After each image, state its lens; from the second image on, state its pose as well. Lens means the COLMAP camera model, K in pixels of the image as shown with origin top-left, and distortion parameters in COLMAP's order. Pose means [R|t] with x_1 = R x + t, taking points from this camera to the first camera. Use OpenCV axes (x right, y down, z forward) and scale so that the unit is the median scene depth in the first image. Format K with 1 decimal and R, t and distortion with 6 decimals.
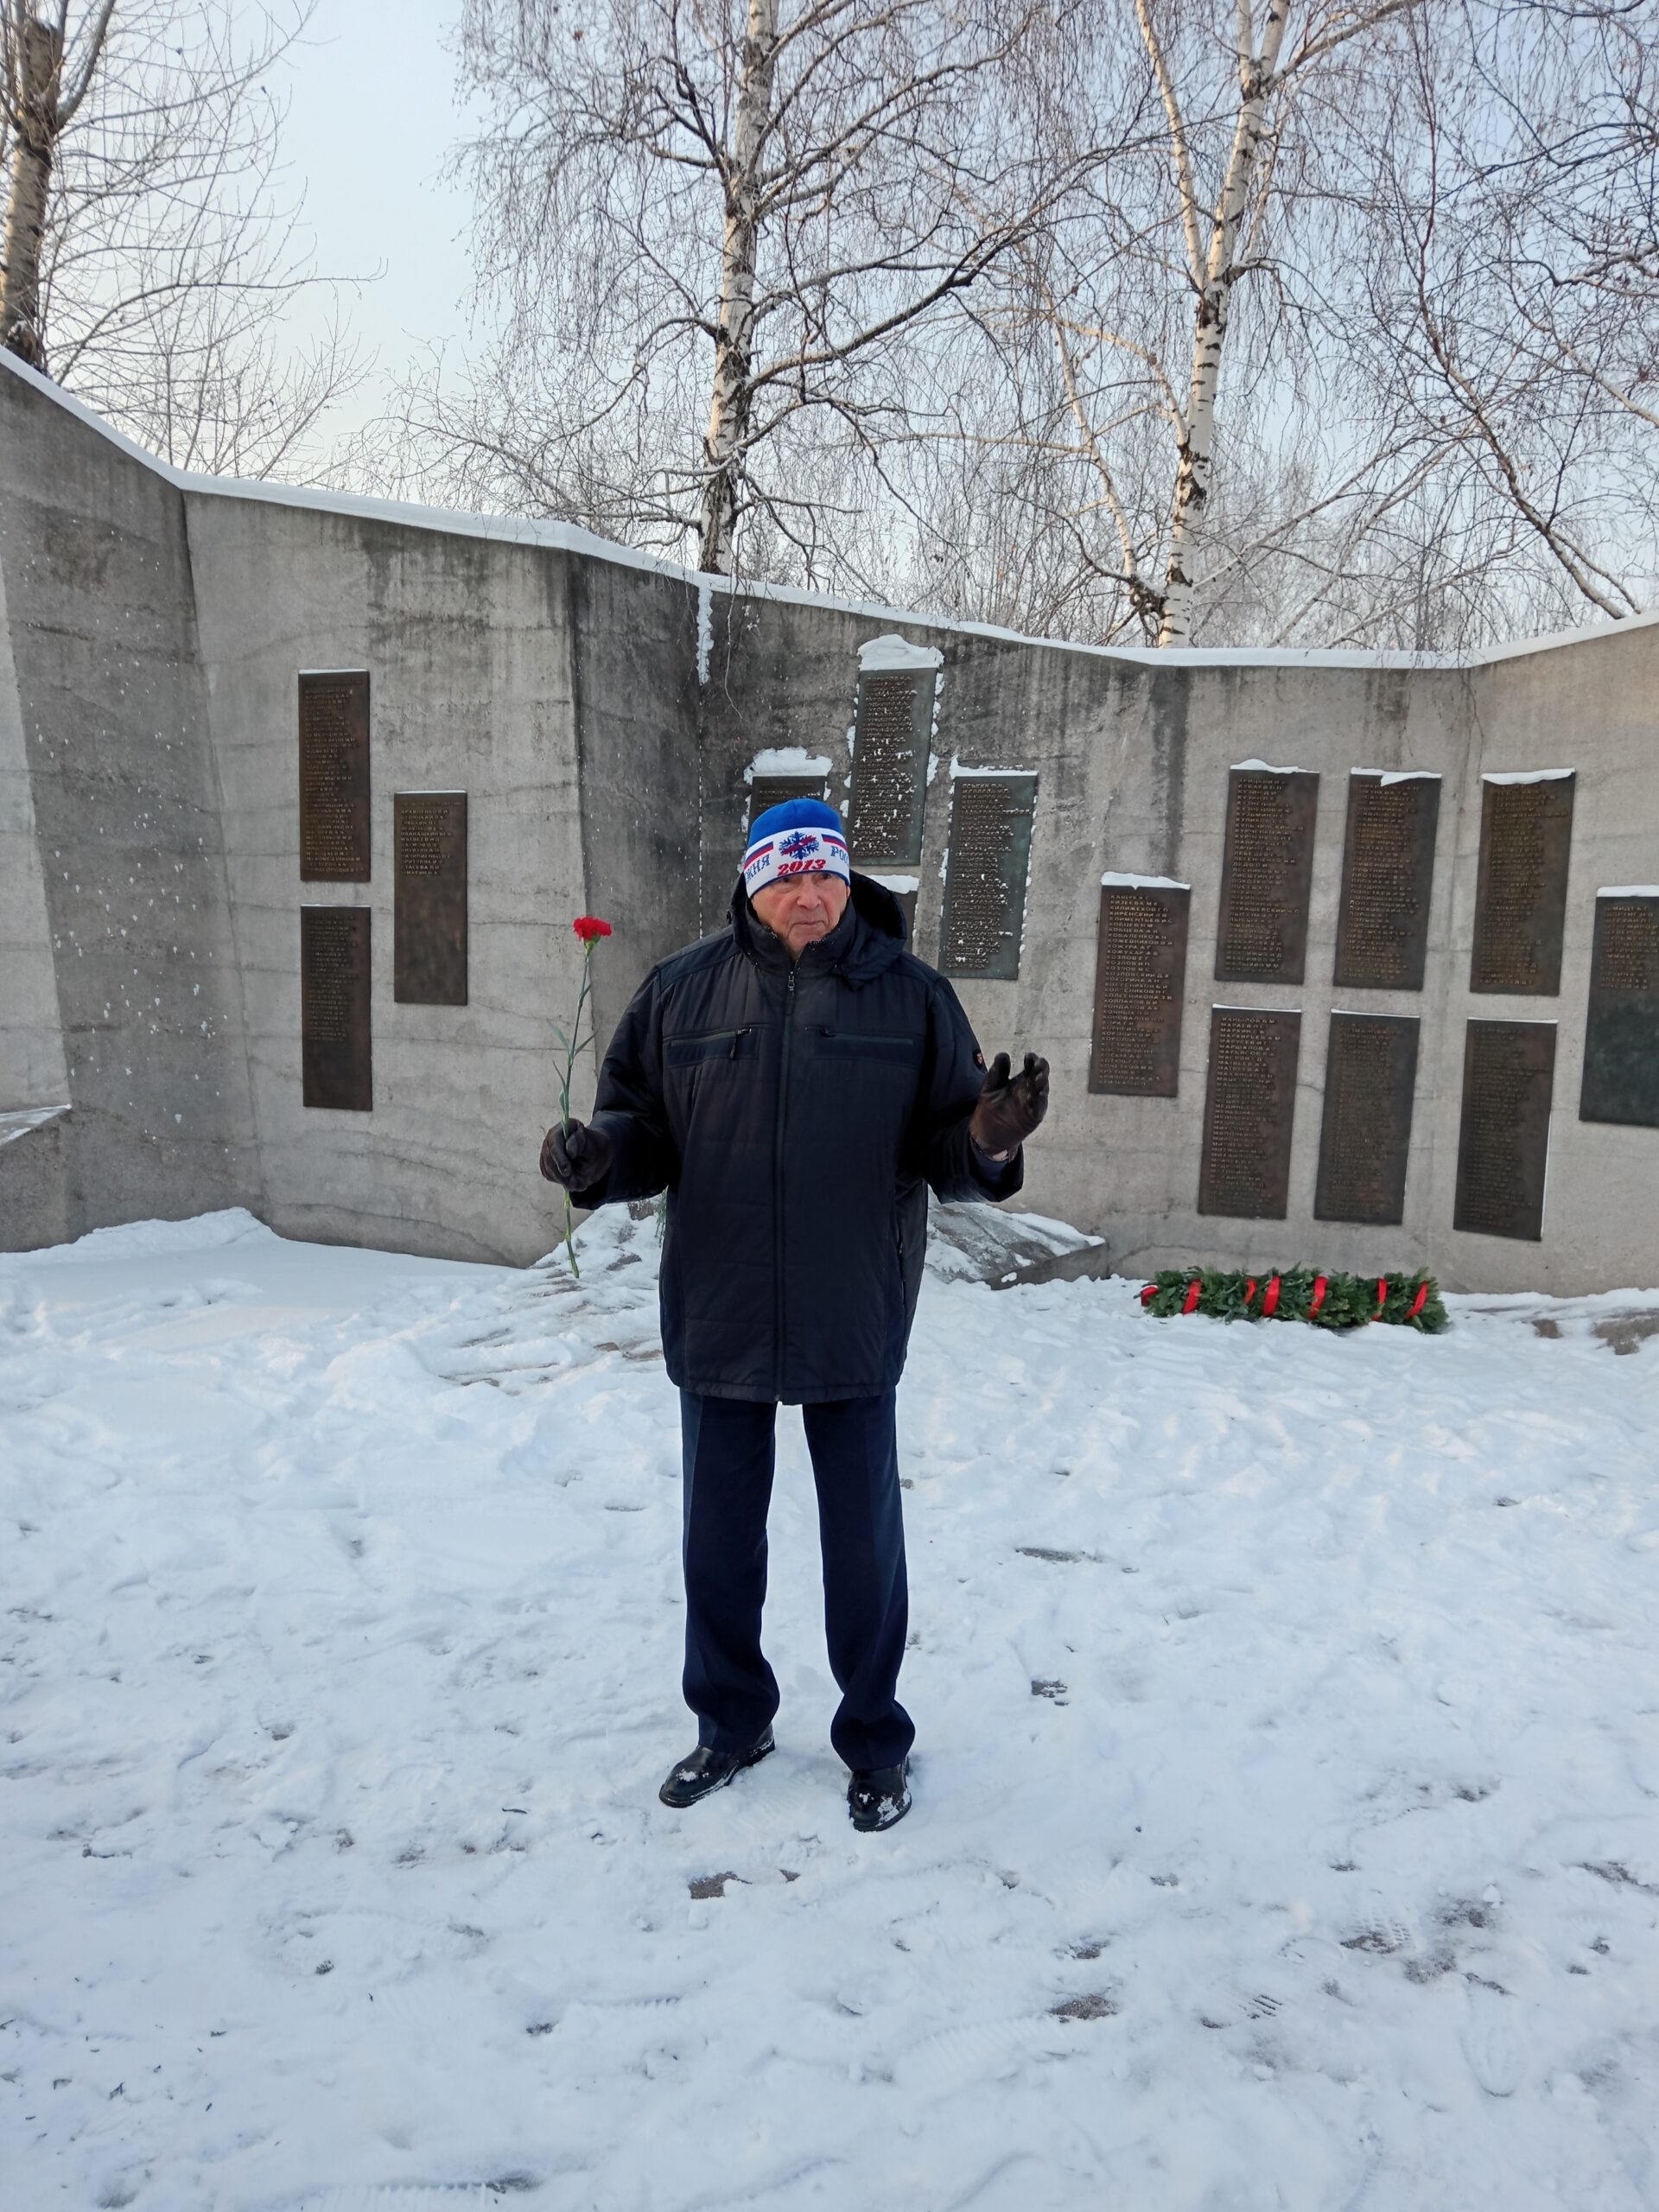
lens RADIAL K [[1741.9, 0, 829.1], [0, 1741.9, 1102.8], [0, 0, 1]] dist [0.007916, 0.004765]
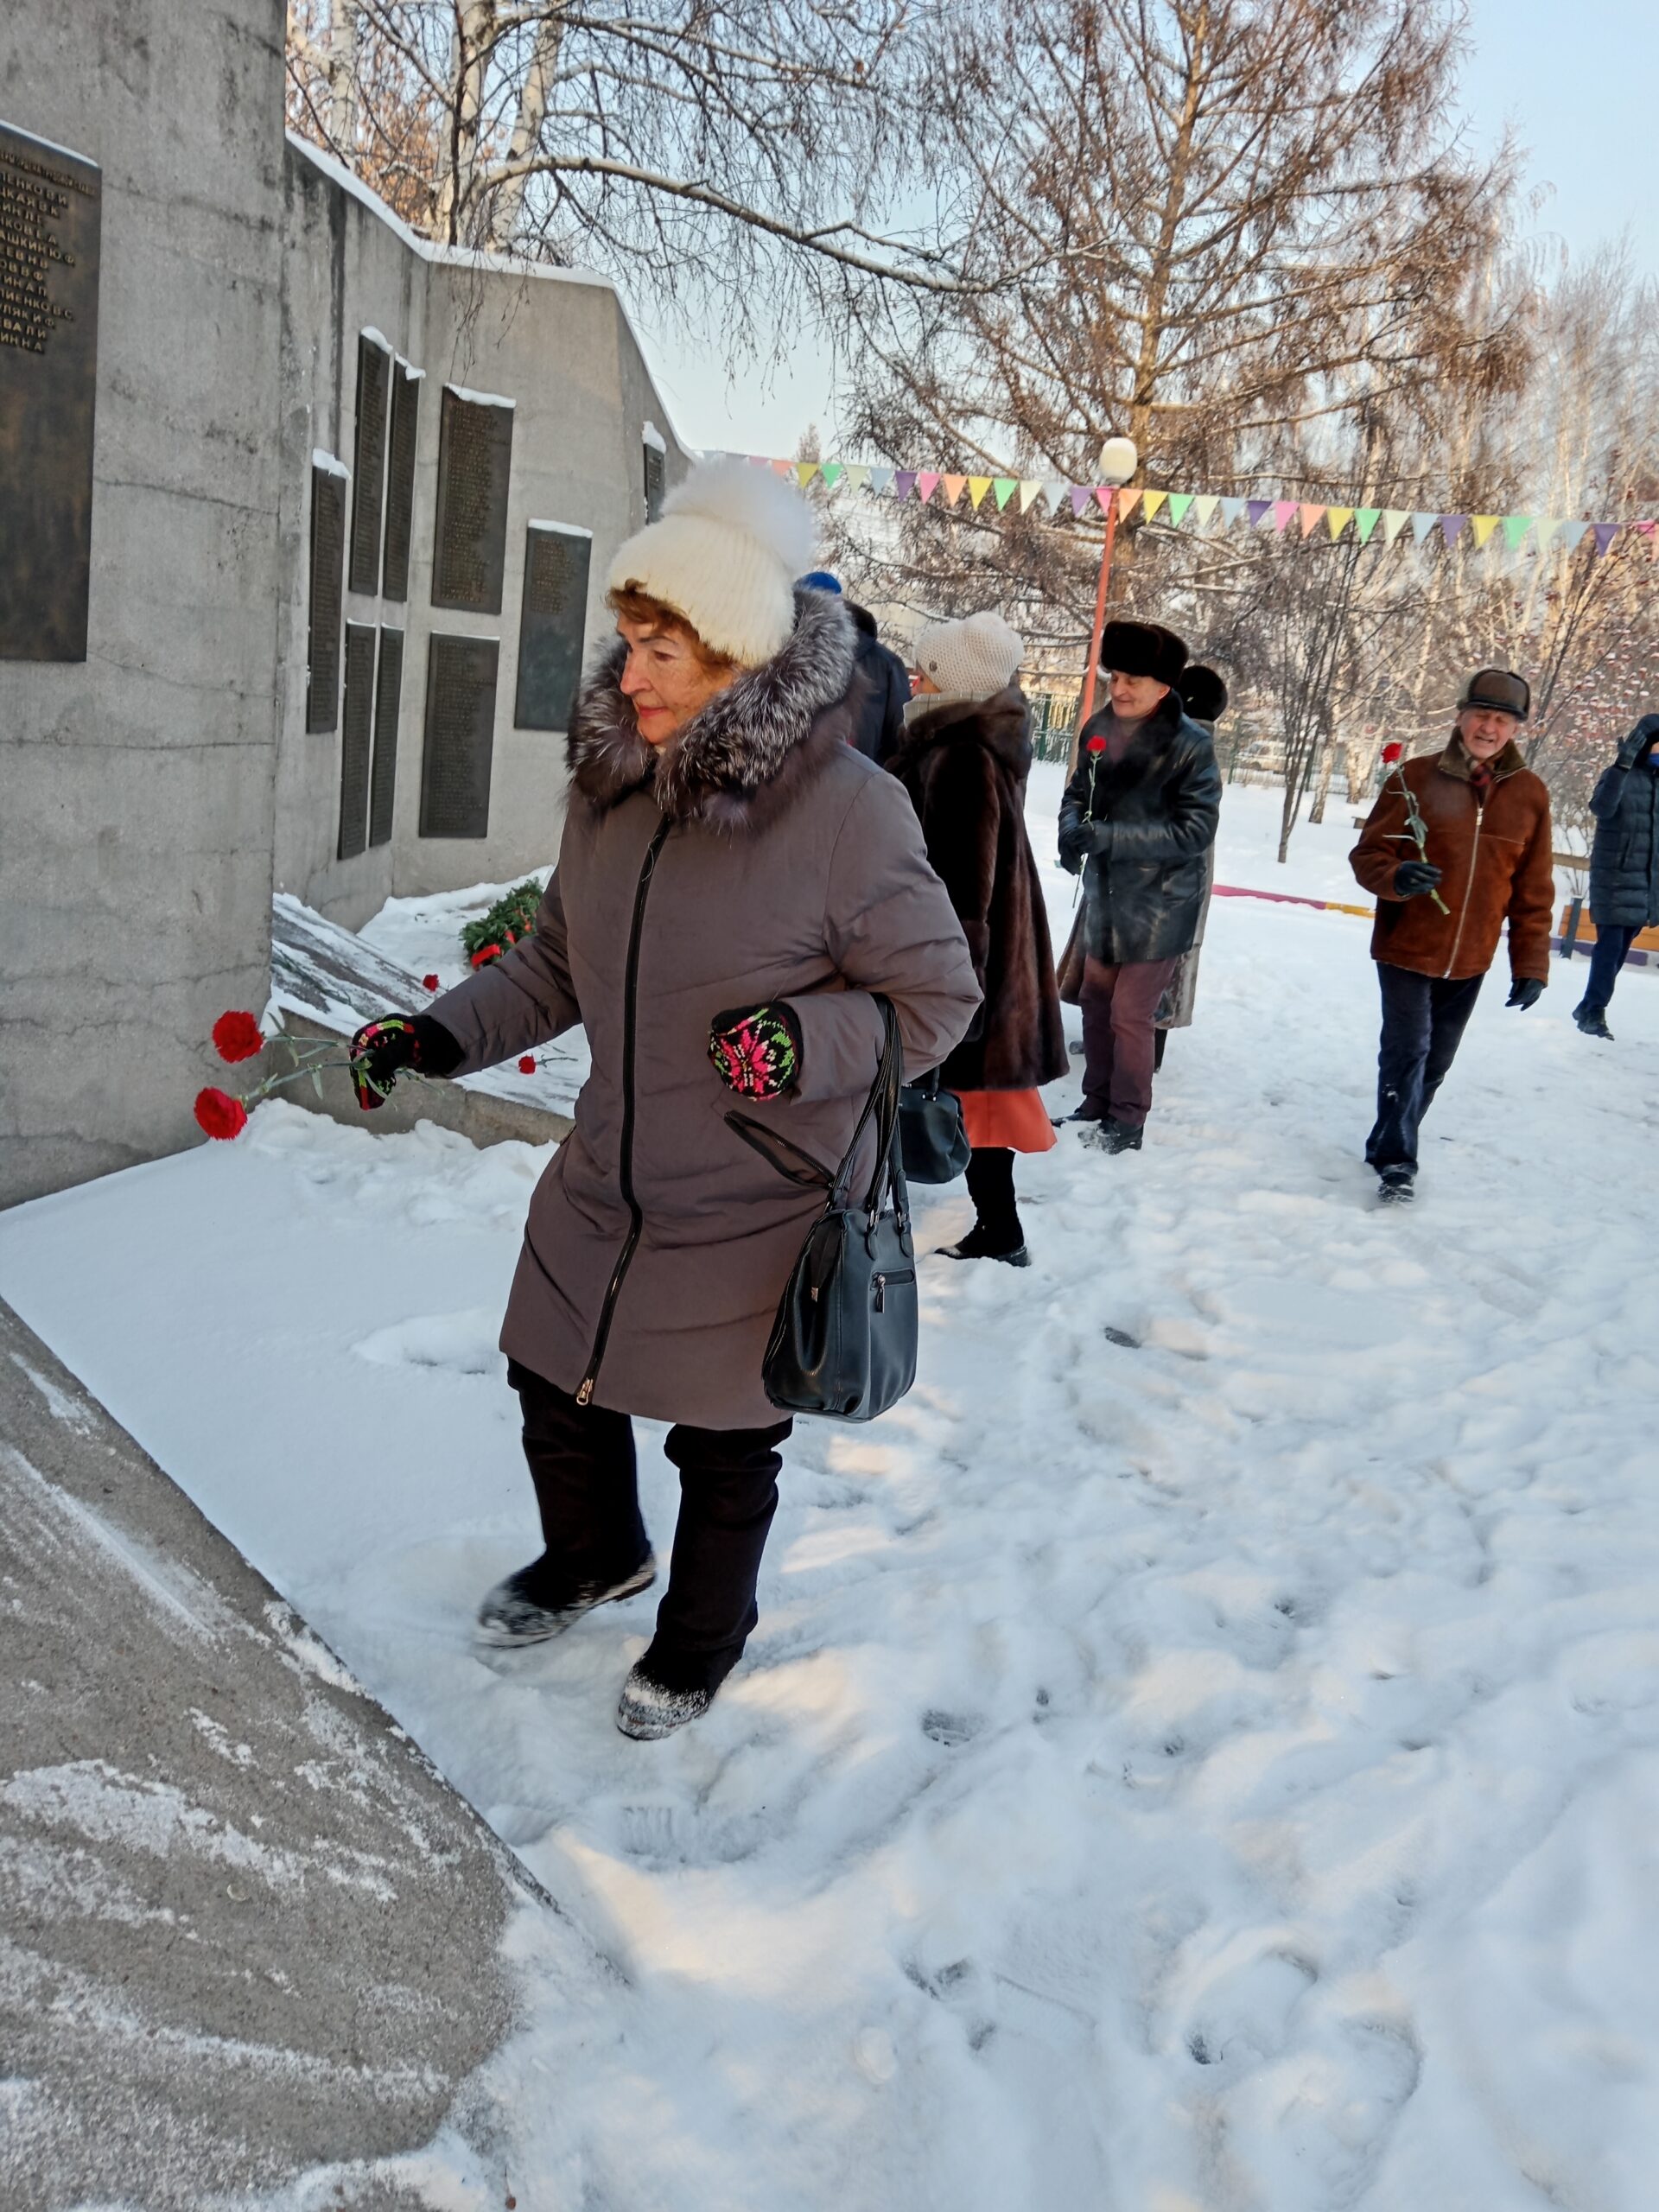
lens RADIAL K [[1741.9, 0, 828.0], [0, 1741.9, 1106.9], [0, 0, 1]] dist [0.007916, 0.004765]
pose [[-0.102417, -0.292761, 0.950685, -0.727634], [-0.052462, 0.955970, 0.288737, -0.089970], [-0.993357, -0.020303, -0.113266, 0.874897]]
